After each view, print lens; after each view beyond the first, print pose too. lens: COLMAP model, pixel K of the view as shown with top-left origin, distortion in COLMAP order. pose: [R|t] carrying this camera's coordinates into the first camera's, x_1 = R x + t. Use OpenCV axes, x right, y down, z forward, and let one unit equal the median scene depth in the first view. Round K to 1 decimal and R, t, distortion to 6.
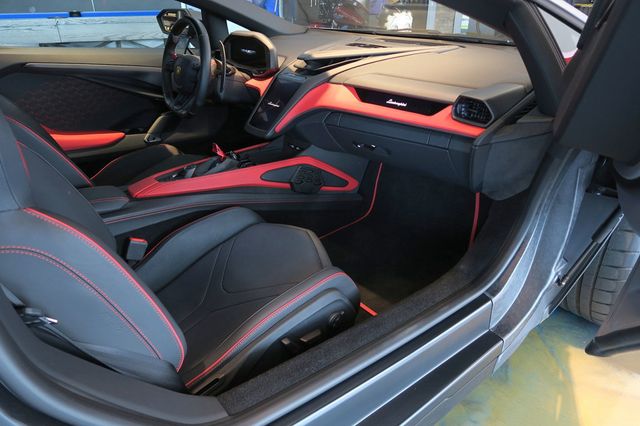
lens RADIAL K [[448.2, 0, 320.0], [0, 448.2, 213.0], [0, 0, 1]] dist [-0.016278, 0.000009]
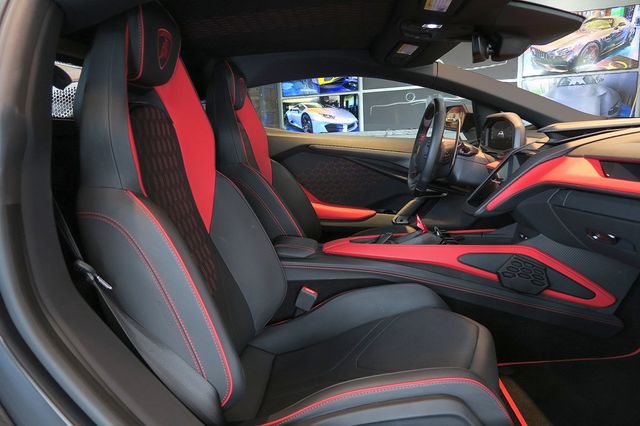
lens RADIAL K [[441.3, 0, 320.0], [0, 441.3, 213.0], [0, 0, 1]] dist [0.001061, -0.020383]
pose [[0.744149, 0.090668, -0.661832, 0.208224], [-0.260758, 0.951574, -0.162829, 0.040702], [0.615019, 0.293747, 0.731755, 0.191689]]
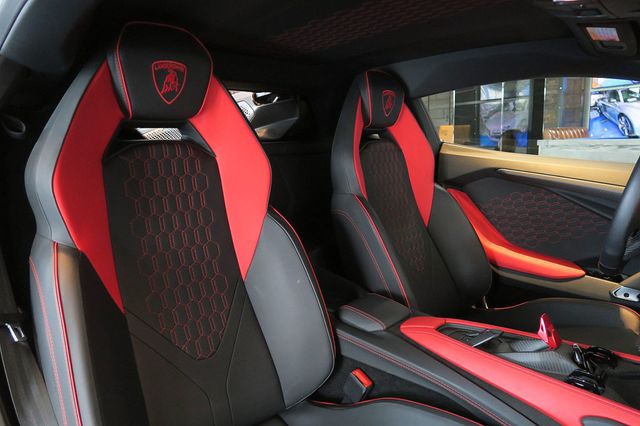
lens RADIAL K [[441.3, 0, 320.0], [0, 441.3, 213.0], [0, 0, 1]] dist [0.001061, -0.020383]
pose [[0.157774, 0.163813, -0.973793, 0.222819], [-0.413302, 0.906567, 0.085541, -0.193746], [0.896821, 0.388975, 0.210737, 0.554105]]
